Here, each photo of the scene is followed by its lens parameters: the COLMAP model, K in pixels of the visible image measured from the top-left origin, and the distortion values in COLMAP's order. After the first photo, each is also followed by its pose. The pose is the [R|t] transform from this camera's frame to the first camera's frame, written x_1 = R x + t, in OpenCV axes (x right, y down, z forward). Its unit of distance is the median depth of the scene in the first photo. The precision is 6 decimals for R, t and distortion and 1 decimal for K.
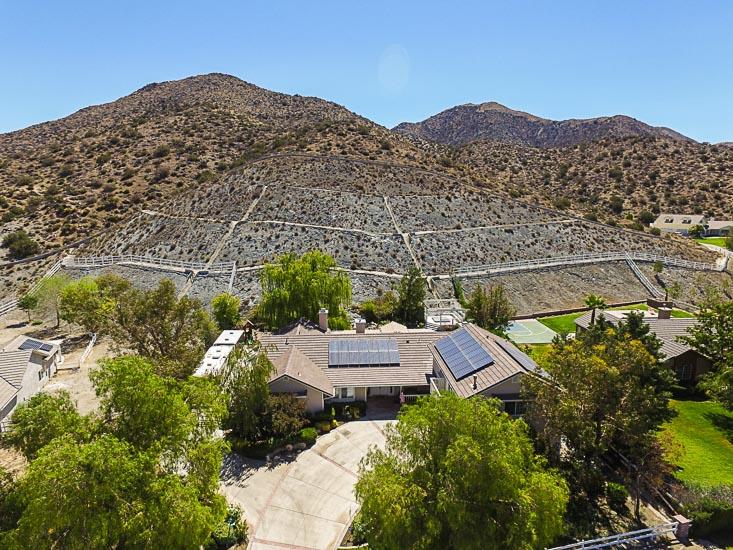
lens RADIAL K [[423.6, 0, 369.9], [0, 423.6, 275.1], [0, 0, 1]] dist [-0.011051, 0.013789]
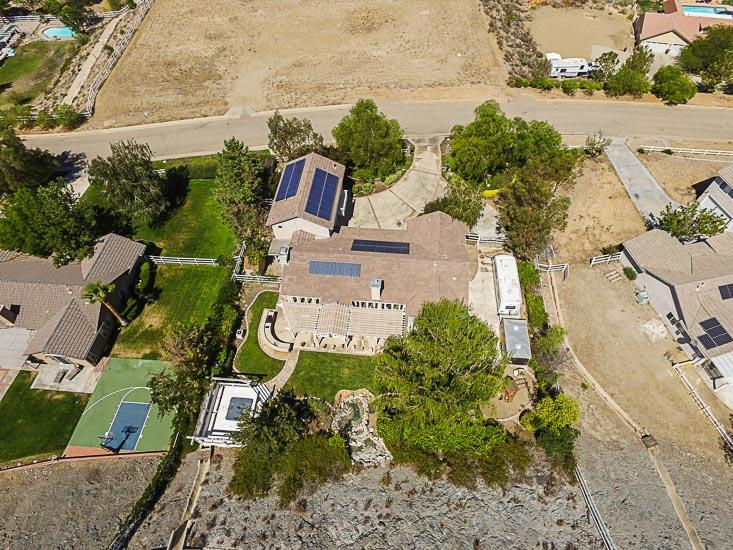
lens RADIAL K [[423.6, 0, 367.3], [0, 423.6, 276.8], [0, 0, 1]] dist [-0.011051, 0.013789]
pose [[-0.984245, -0.132302, 0.117292, -0.073554], [0.051905, 0.417948, 0.906987, -0.499722], [-0.169018, 0.898786, -0.404497, 0.882842]]
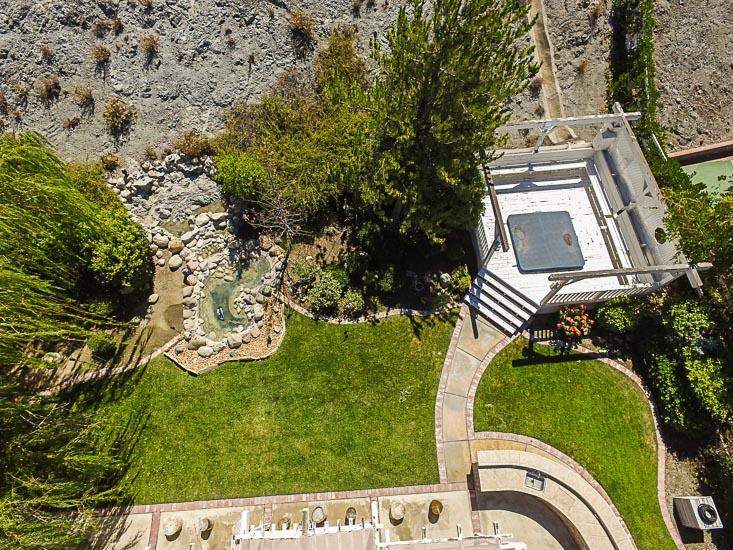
lens RADIAL K [[423.6, 0, 368.8], [0, 423.6, 273.6], [0, 0, 1]] dist [-0.011051, 0.013789]
pose [[0.999816, 0.002856, -0.018949, 0.060917], [0.013800, 0.578764, 0.815379, -0.068797], [0.013296, -0.815490, 0.578618, 0.710400]]
